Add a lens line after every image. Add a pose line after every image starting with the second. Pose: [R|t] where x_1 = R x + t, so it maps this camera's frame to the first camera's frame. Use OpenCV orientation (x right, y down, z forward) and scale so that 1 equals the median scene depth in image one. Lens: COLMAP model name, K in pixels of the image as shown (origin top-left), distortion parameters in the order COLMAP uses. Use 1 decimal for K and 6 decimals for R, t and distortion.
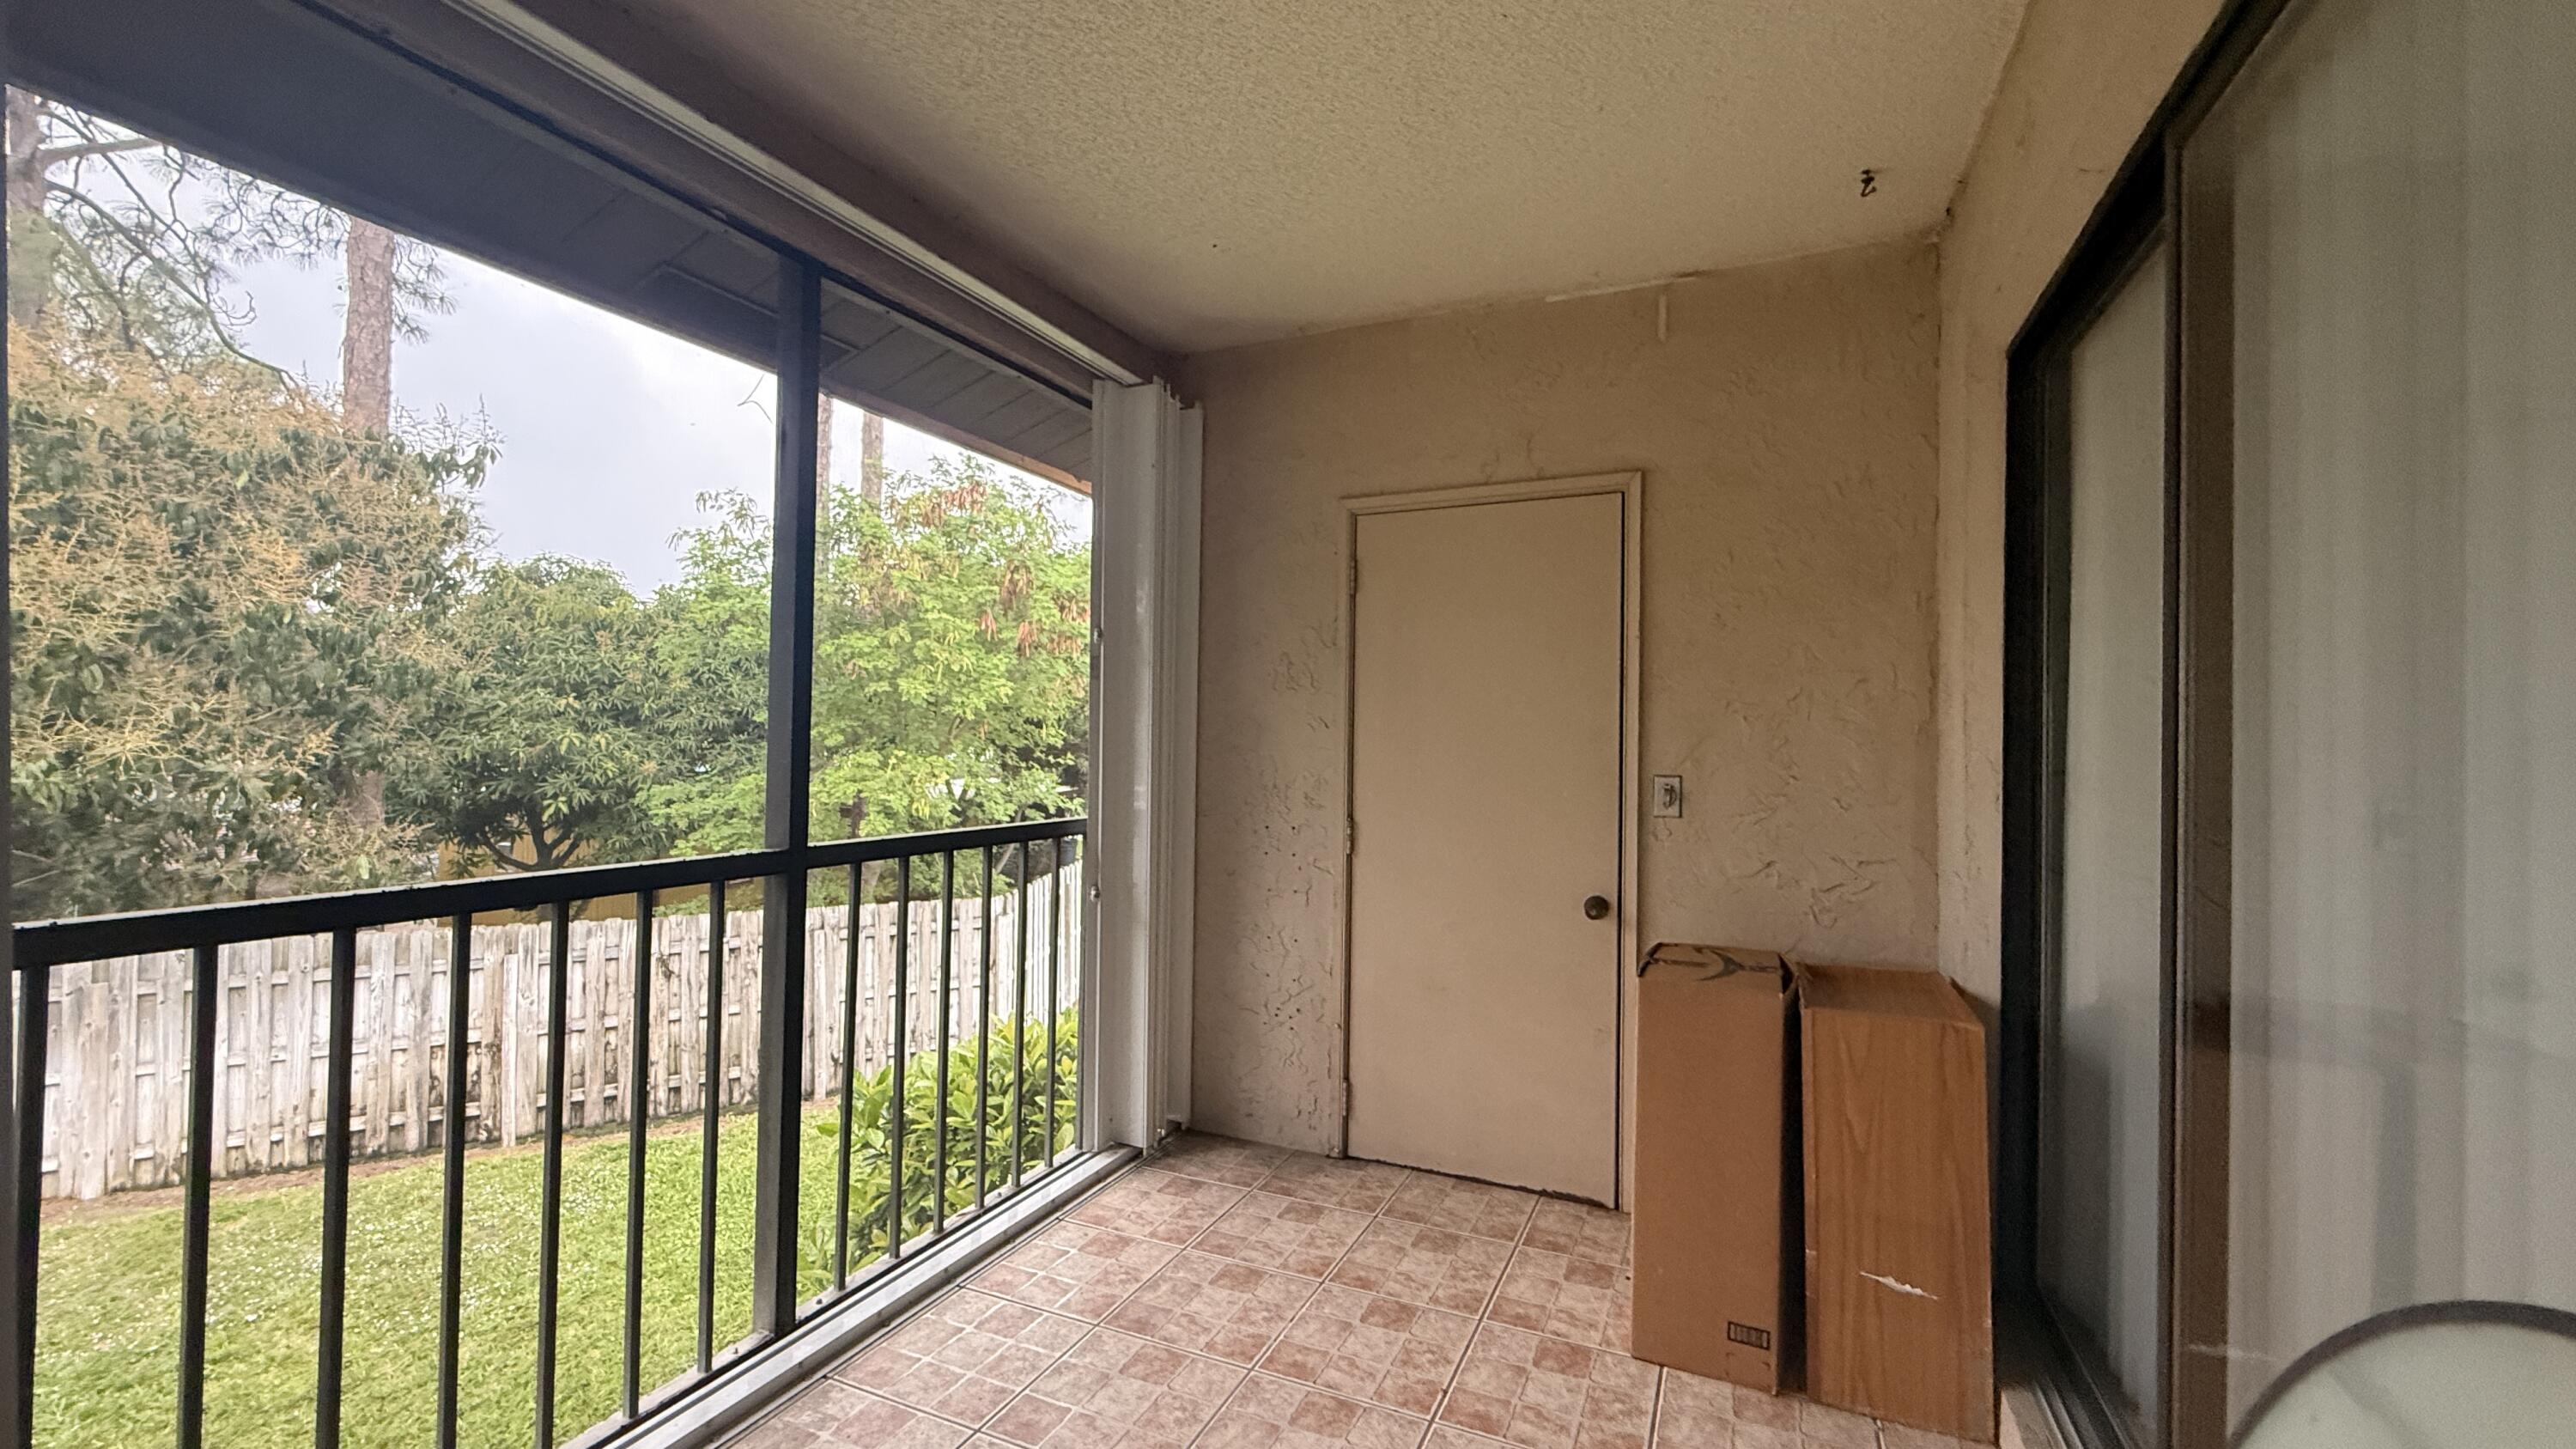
lens RADIAL K [[1041.7, 0, 1286.7], [0, 1041.7, 723.1], [0, 0, 1]] dist [-0.000363, 0.000027]
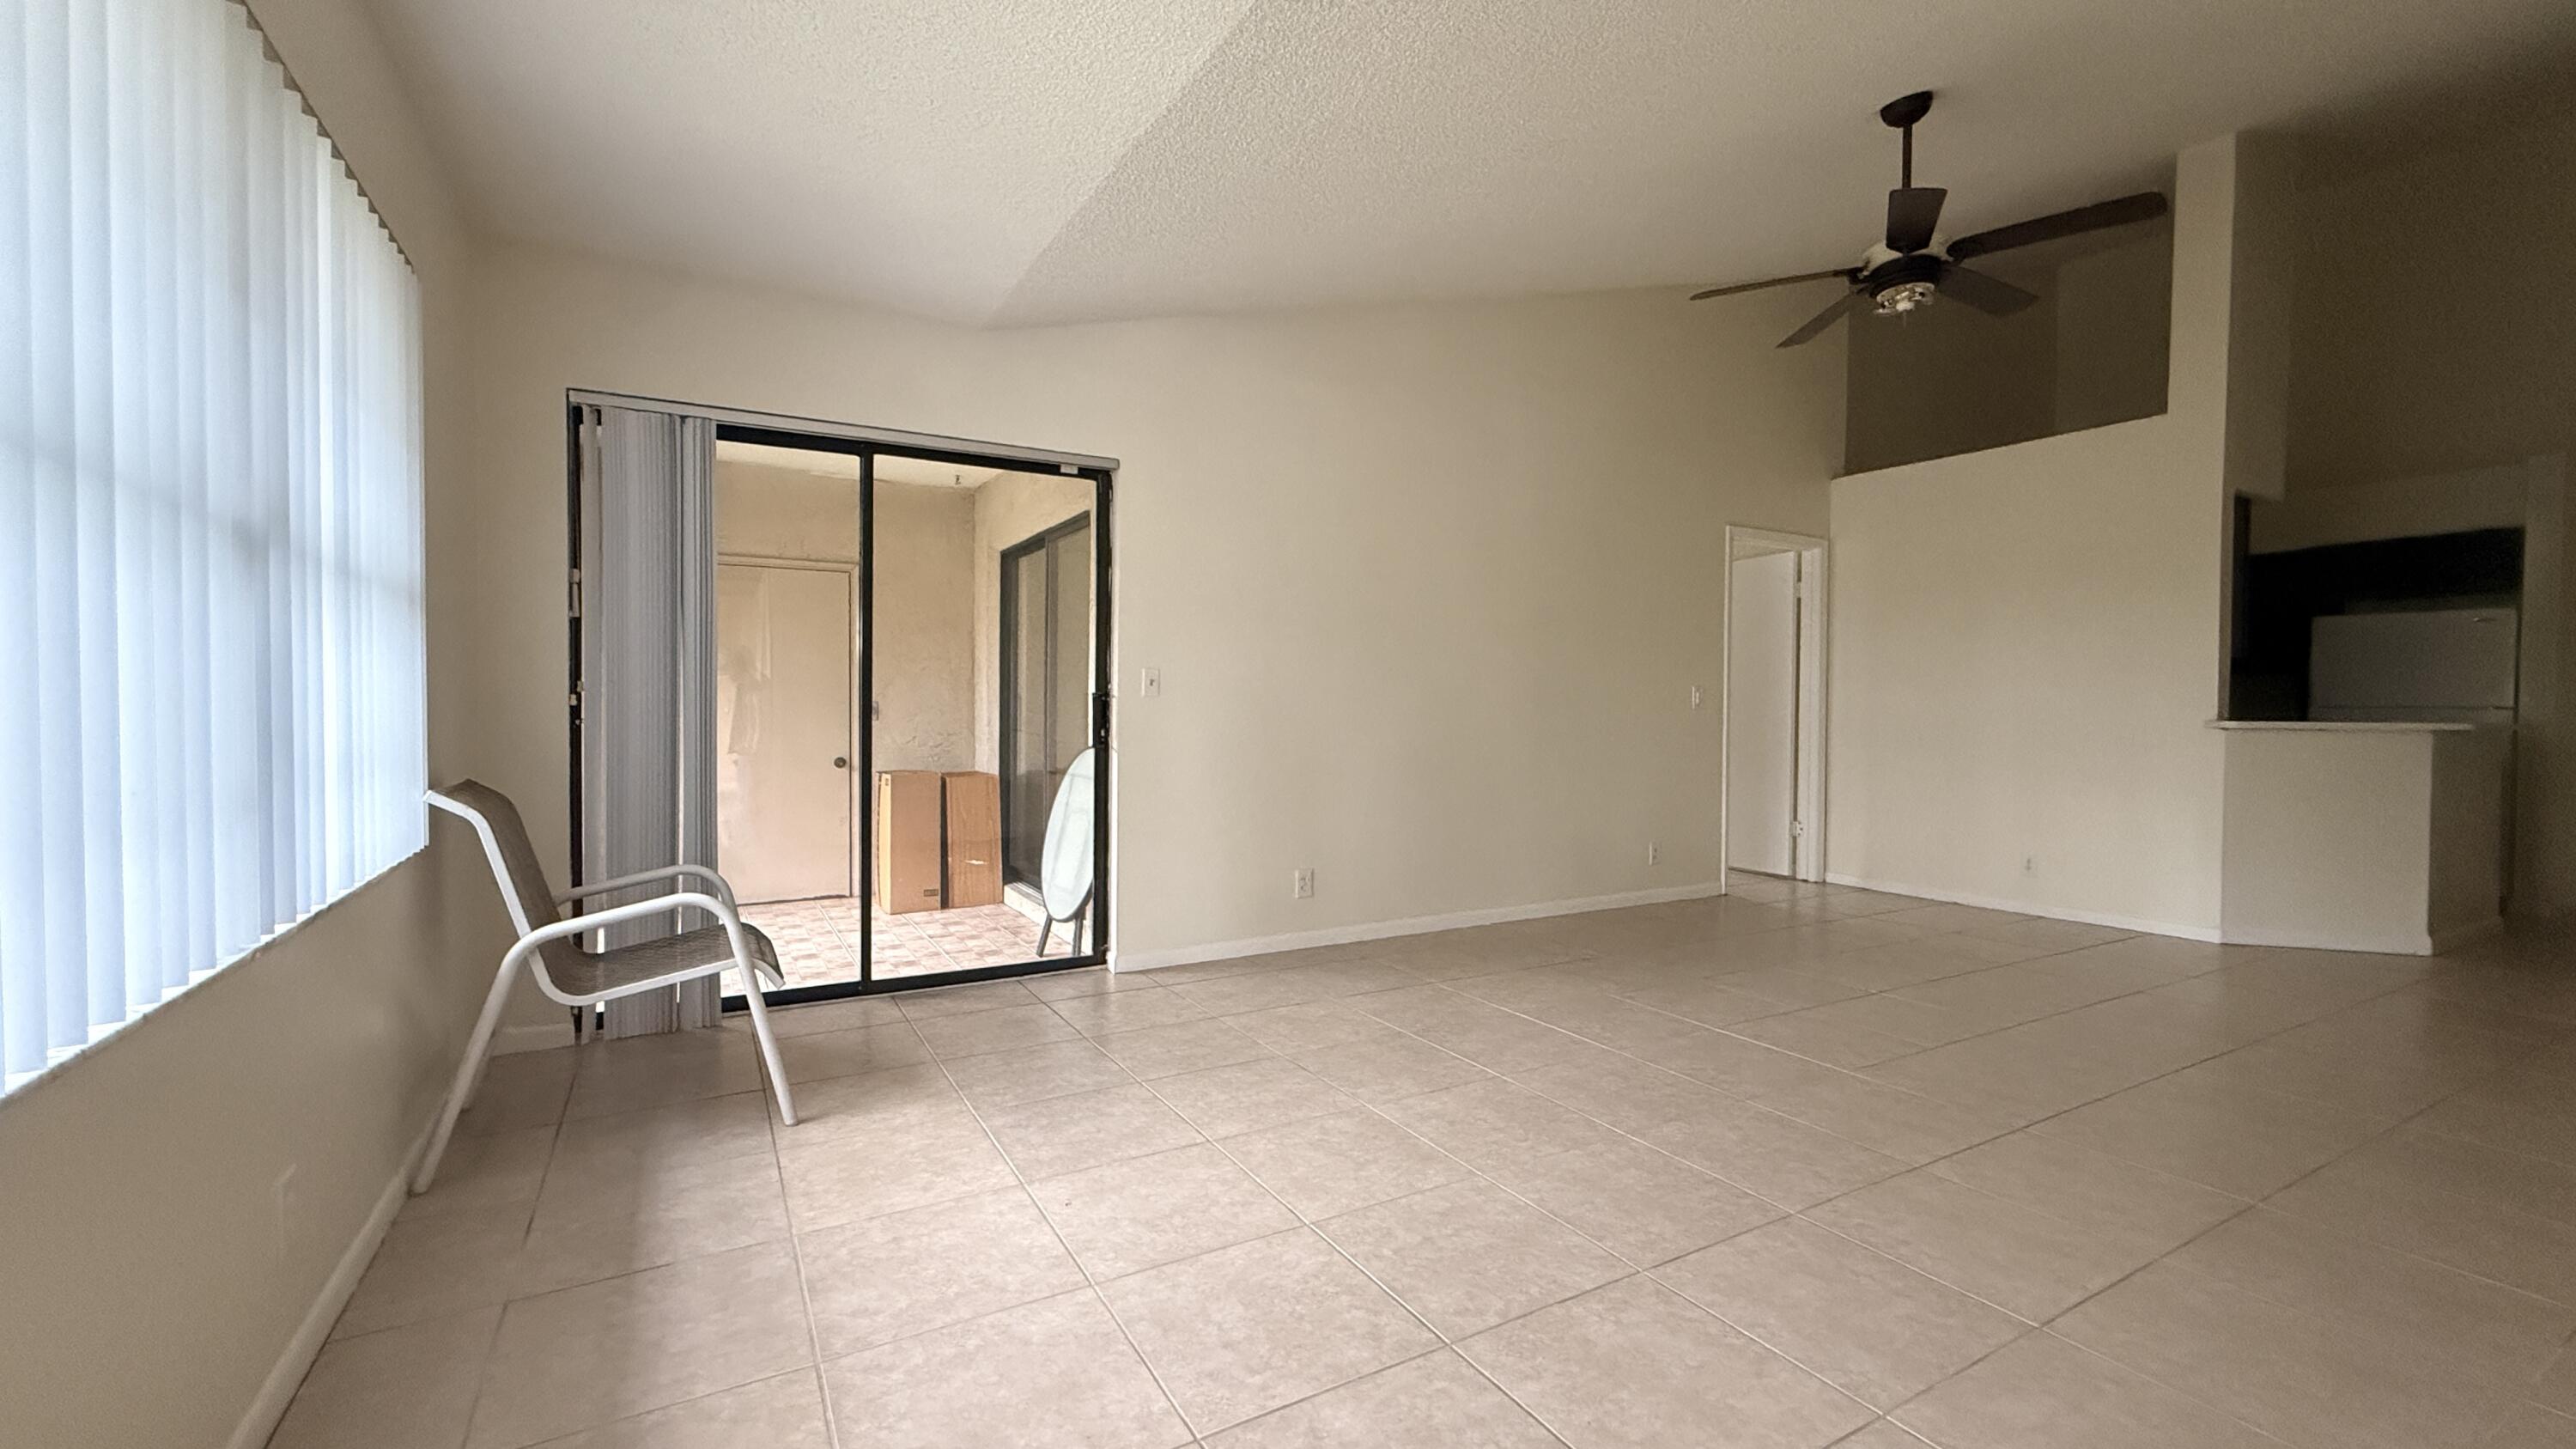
lens RADIAL K [[1041.7, 0, 1288.8], [0, 1041.7, 722.1], [0, 0, 1]] dist [-0.000363, 0.000027]
pose [[0.593840, -0.027922, 0.804098, -1.261886], [-0.009207, 0.999096, 0.041493, -0.009674], [-0.804530, -0.032044, 0.593047, -1.474521]]
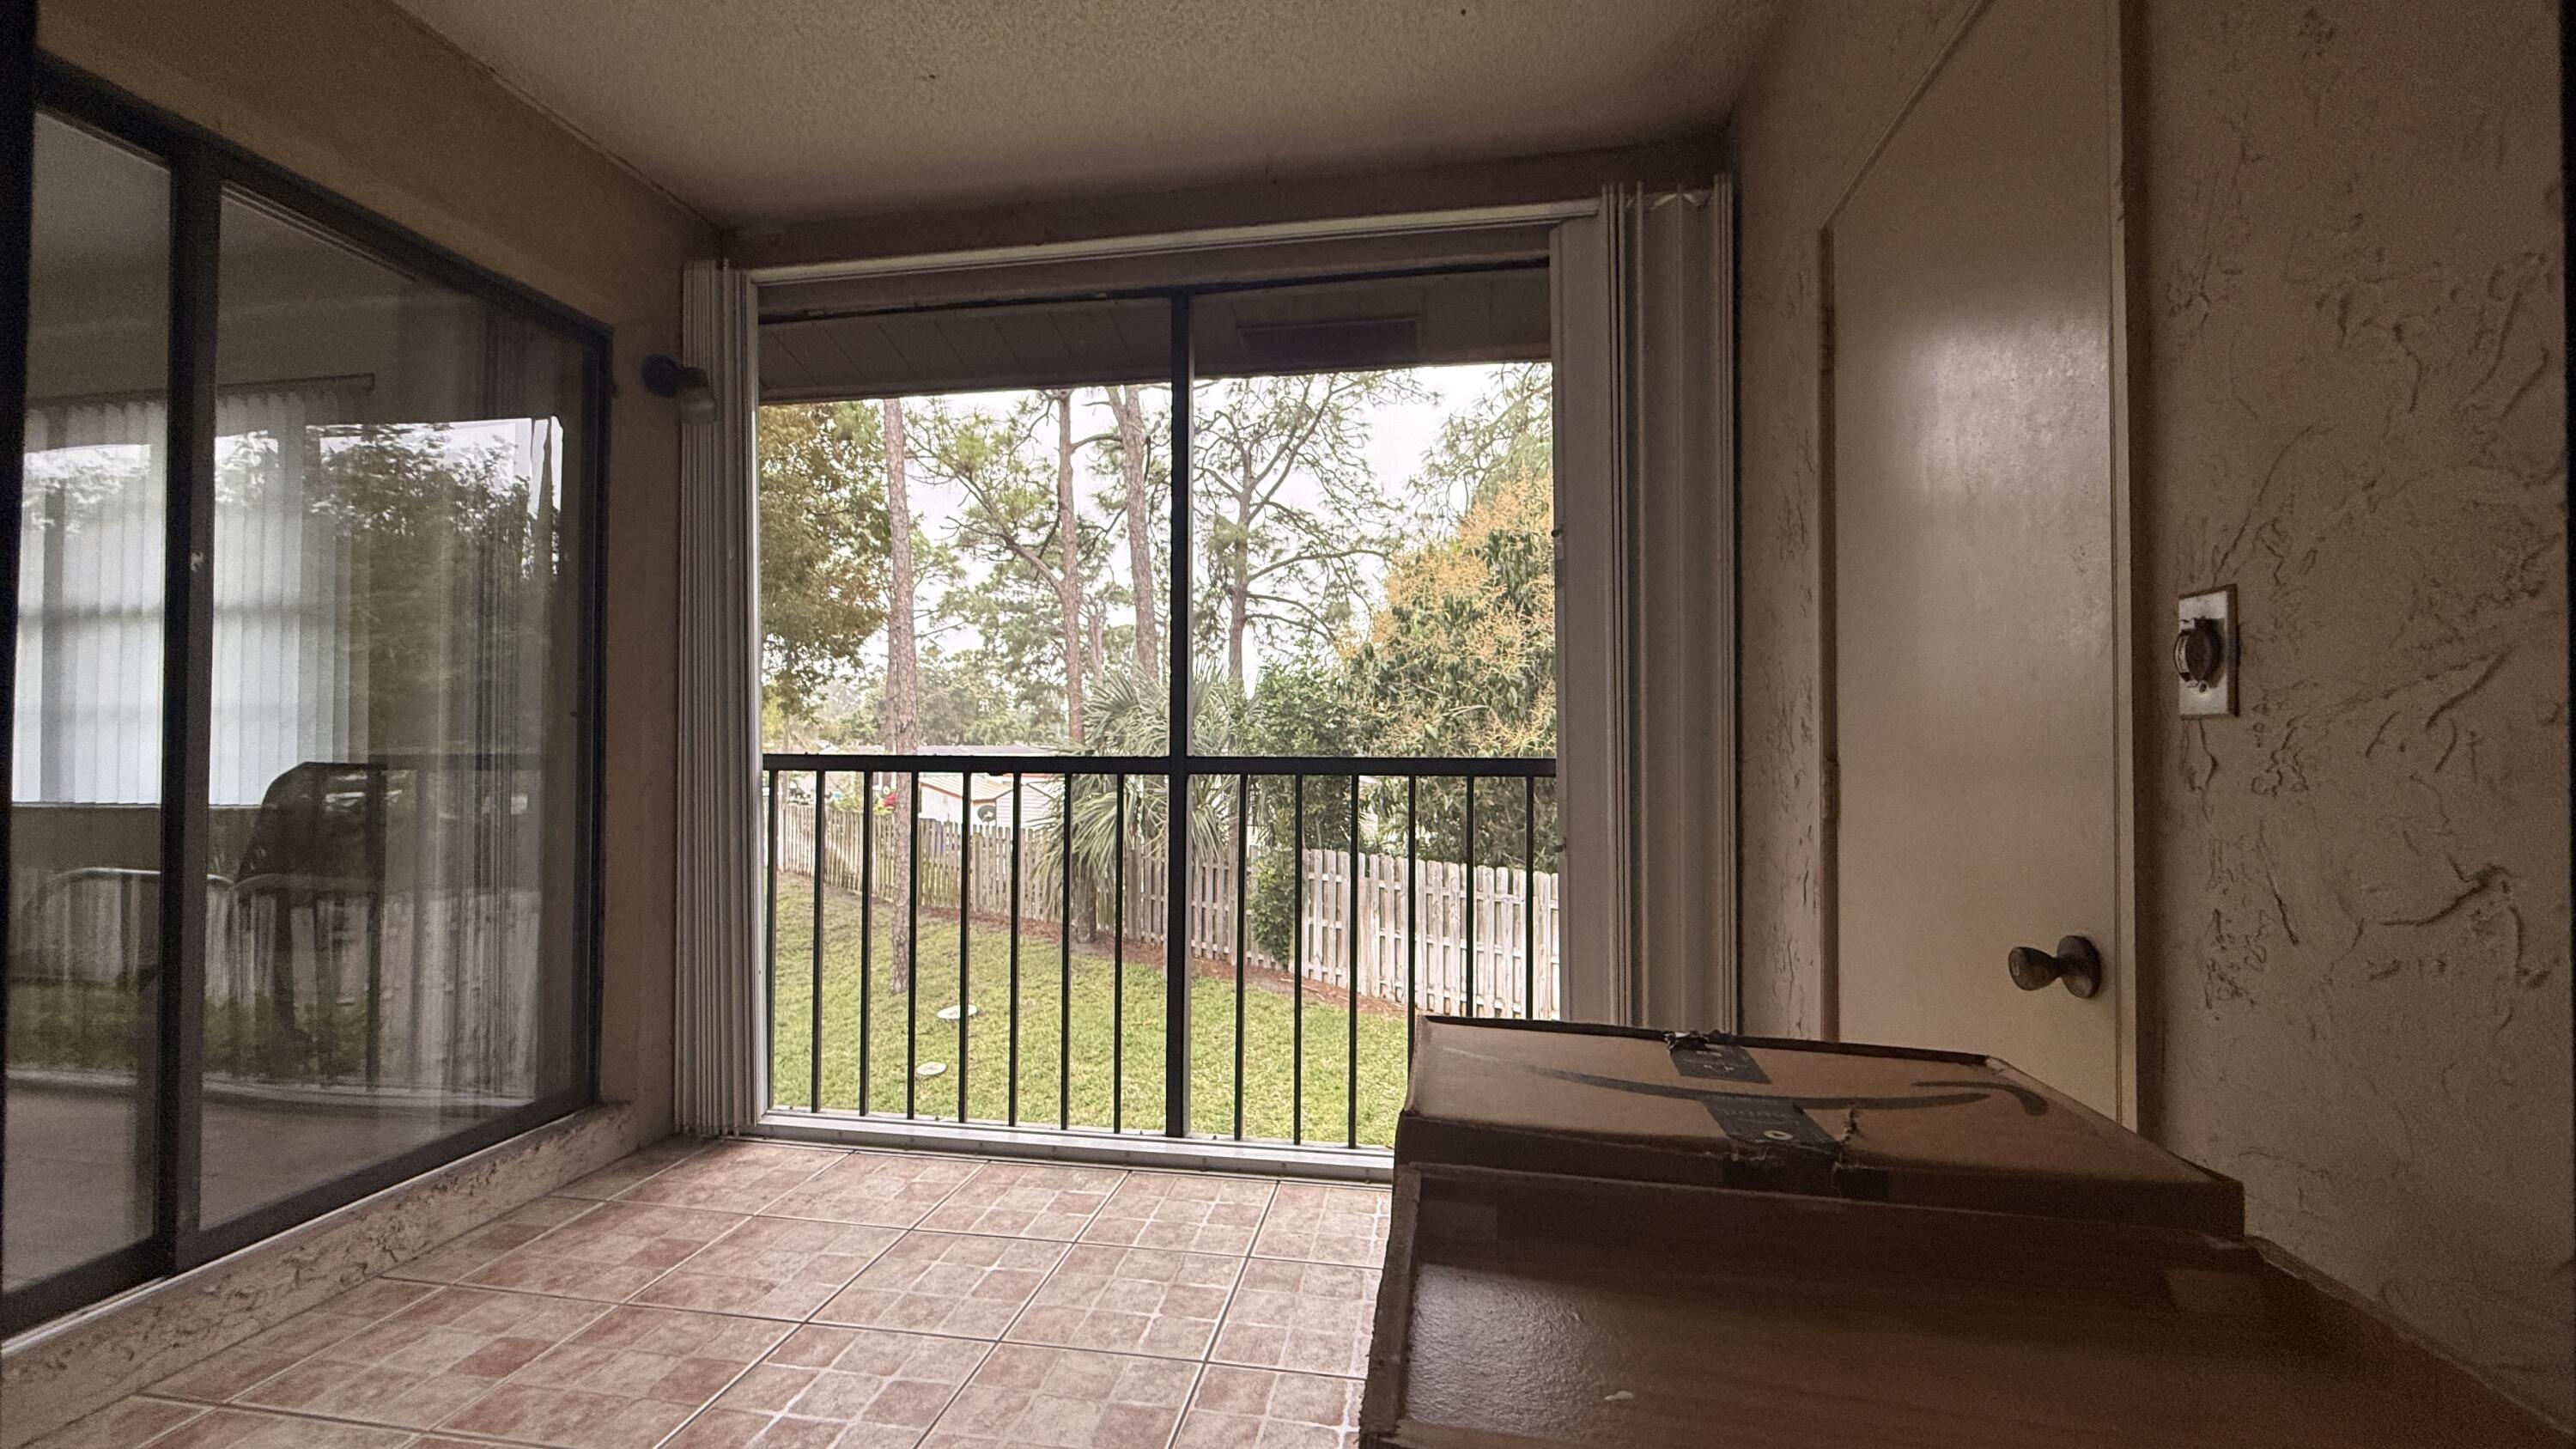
lens RADIAL K [[1041.7, 0, 1290.9], [0, 1041.7, 716.4], [0, 0, 1]] dist [-0.000363, 0.000027]
pose [[0.252499, -0.044611, -0.966568, 0.843715], [0.018554, 0.998976, -0.041260, 0.135940], [0.967419, -0.007516, 0.253069, 0.890073]]
